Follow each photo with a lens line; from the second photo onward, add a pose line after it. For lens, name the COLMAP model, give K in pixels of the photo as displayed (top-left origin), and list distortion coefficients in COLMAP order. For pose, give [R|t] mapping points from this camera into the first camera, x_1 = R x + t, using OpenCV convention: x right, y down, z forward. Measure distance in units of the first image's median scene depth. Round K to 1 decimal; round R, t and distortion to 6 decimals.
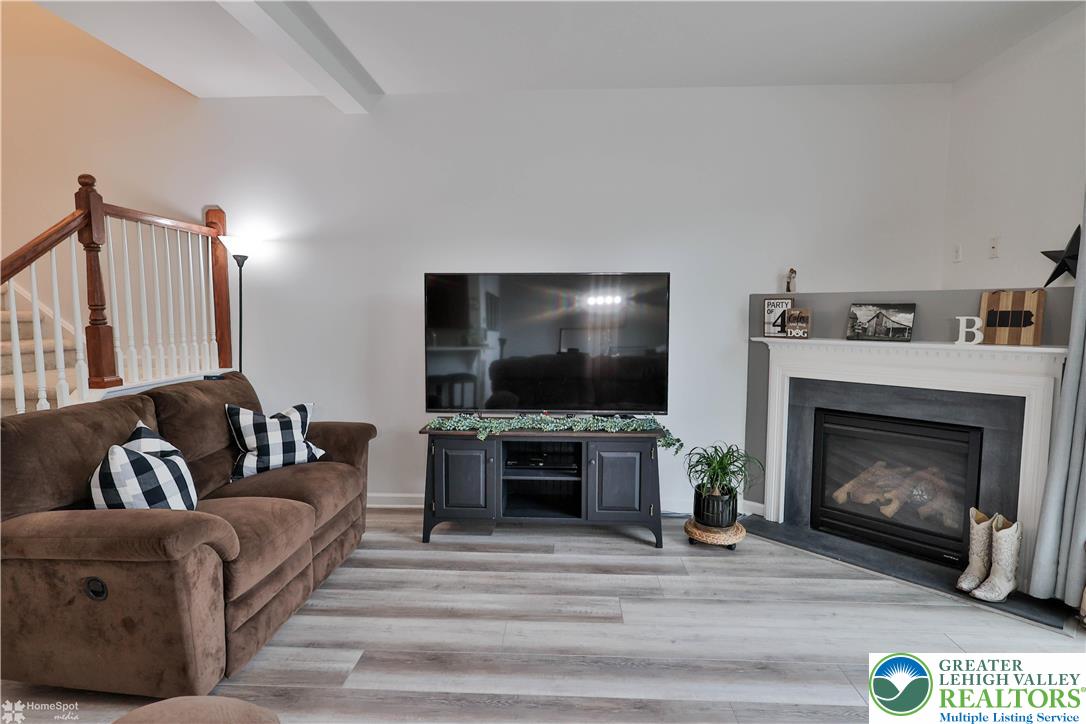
lens RADIAL K [[559.9, 0, 543.0], [0, 559.9, 362.0], [0, 0, 1]] dist [0.002053, 0.001082]
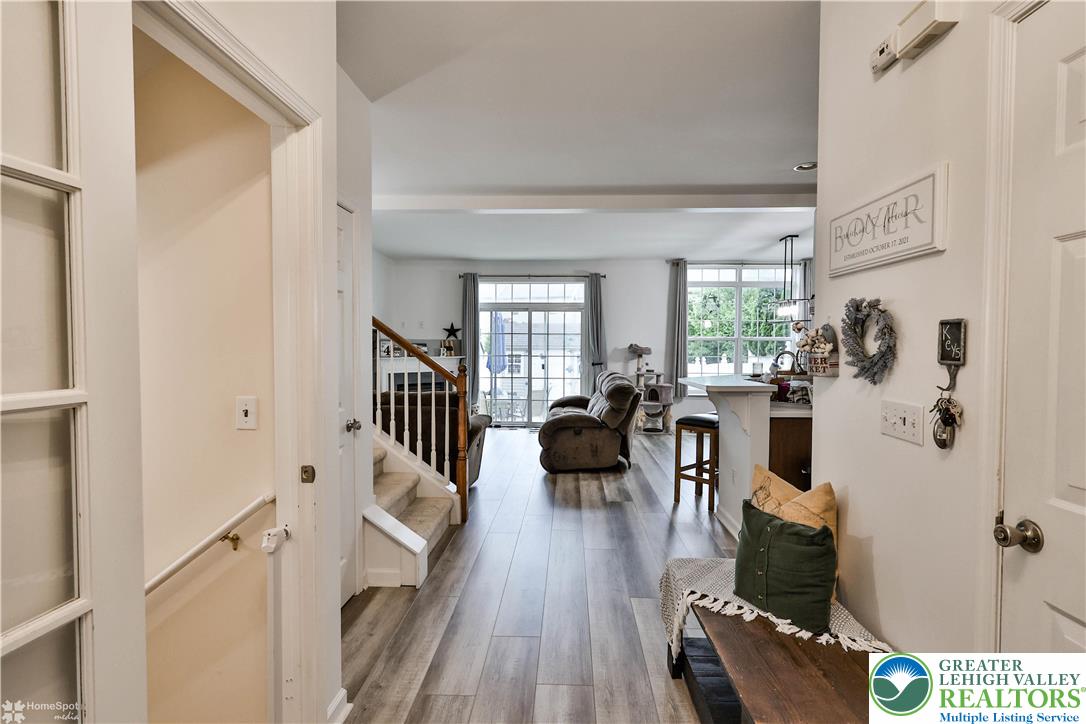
lens RADIAL K [[538.3, 0, 546.9], [0, 538.3, 358.2], [0, 0, 1]] dist [0.000823, 0.000576]
pose [[0.000319, -0.024895, 0.999690, -2.170538], [0.083107, 0.996232, 0.024783, -0.044765], [-0.996541, 0.083073, 0.002386, 0.361493]]
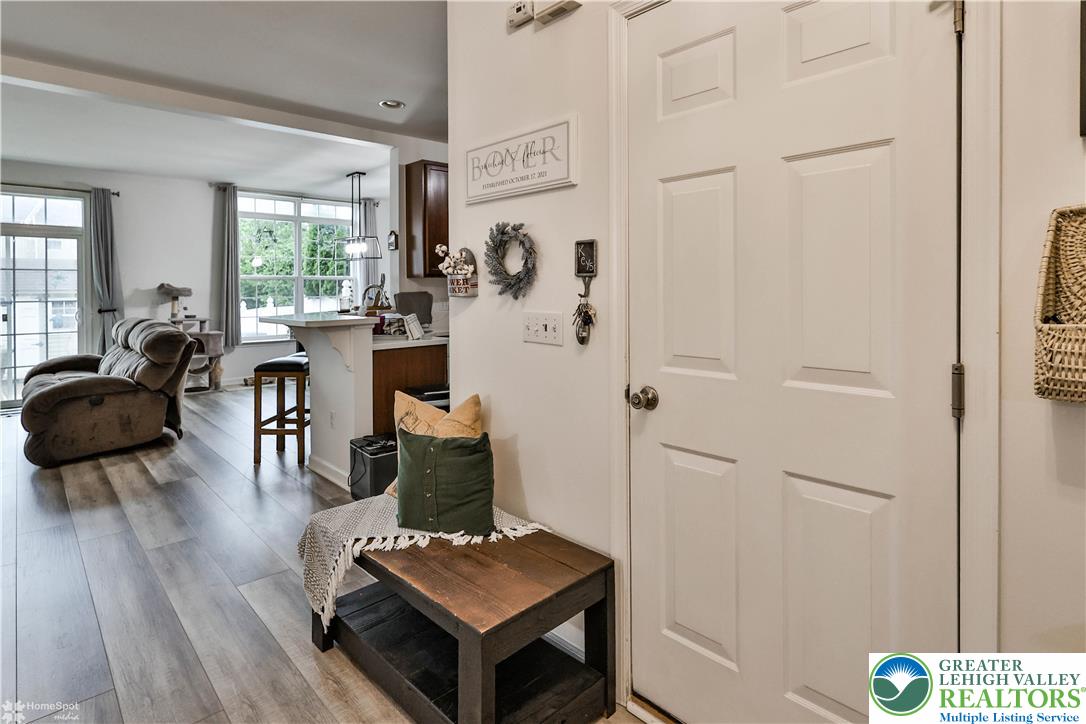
lens RADIAL K [[561.8, 0, 547.6], [0, 561.8, 291.4], [0, 0, 1]] dist [-0.002127, 0.000012]
pose [[-0.716951, 0.002119, 0.697121, -2.097894], [0.068375, 0.995388, 0.067295, -0.026170], [-0.693763, 0.095912, -0.713789, 0.475749]]
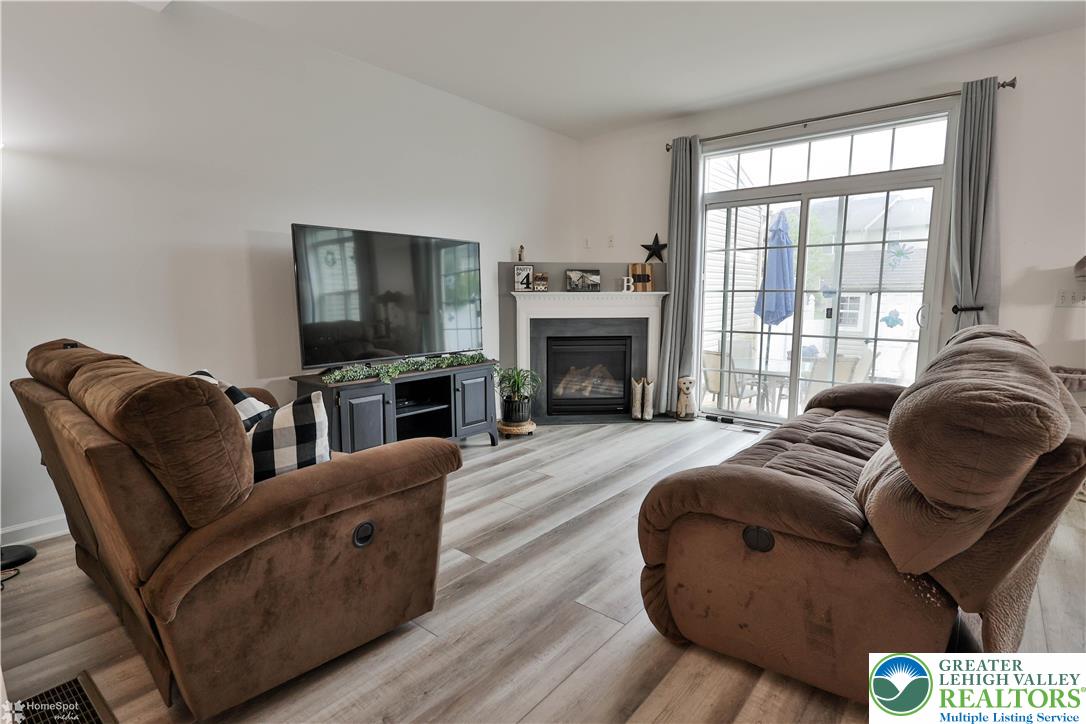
lens RADIAL K [[535.4, 0, 543.4], [0, 535.4, 364.7], [0, 0, 1]] dist [0.001438, 0.000479]
pose [[0.601113, -0.108729, 0.791733, -0.795798], [0.071398, 0.994046, 0.082305, 0.039767], [-0.795968, 0.007053, 0.605297, 0.125757]]
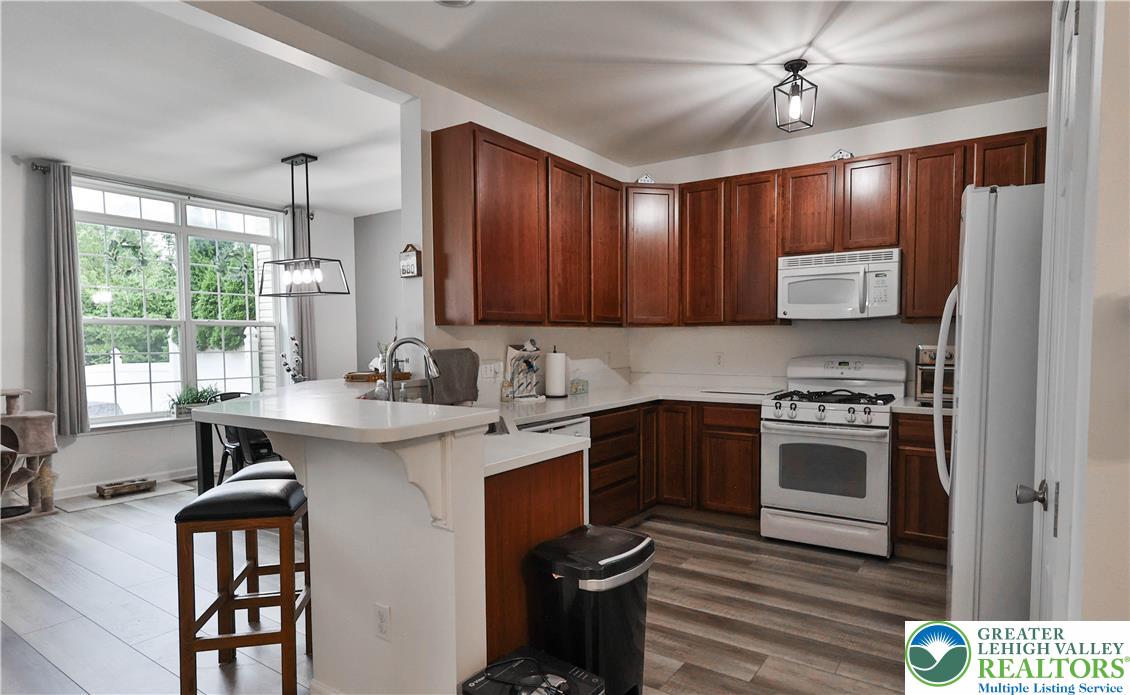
lens RADIAL K [[603.2, 0, 615.5], [0, 603.2, 370.4], [0, 0, 1]] dist [-0.001528, -0.000203]
pose [[-0.868853, -0.025797, 0.494398, -1.391654], [0.045174, 0.990344, 0.131062, -0.028995], [-0.493005, 0.136208, -0.859298, 0.331772]]
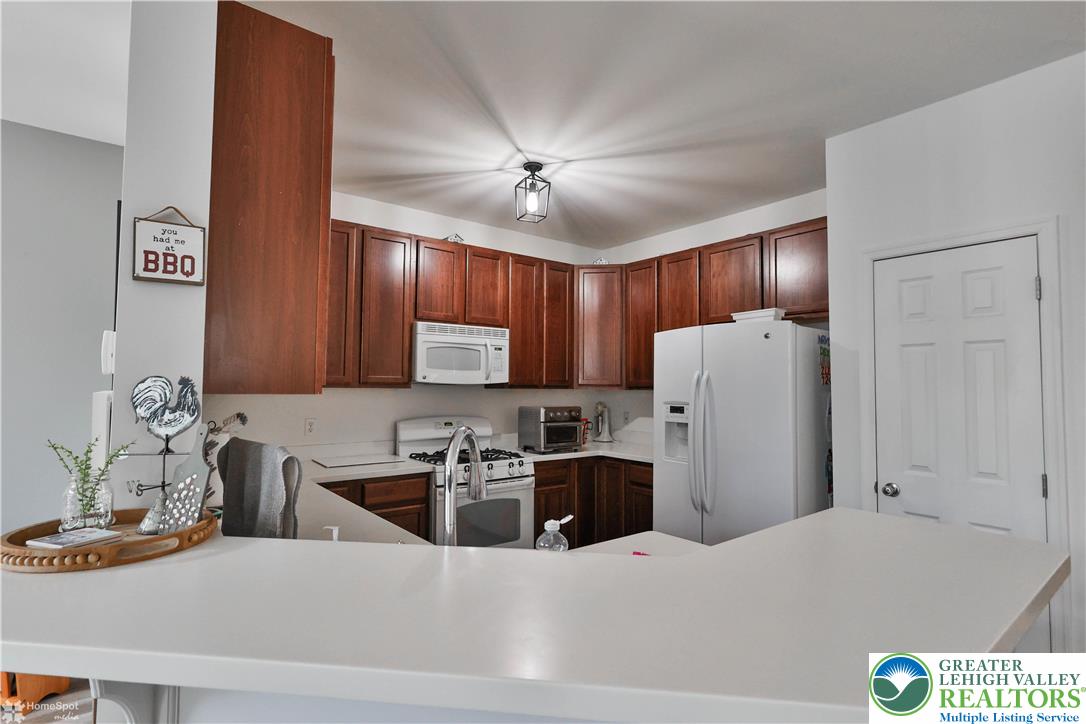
lens RADIAL K [[535.4, 0, 543.4], [0, 535.4, 364.7], [0, 0, 1]] dist [0.001438, 0.000479]
pose [[-0.763426, -0.035477, -0.644921, -0.447522], [-0.065473, 0.997598, 0.022625, -0.034518], [0.642569, 0.059497, -0.763915, 0.049265]]
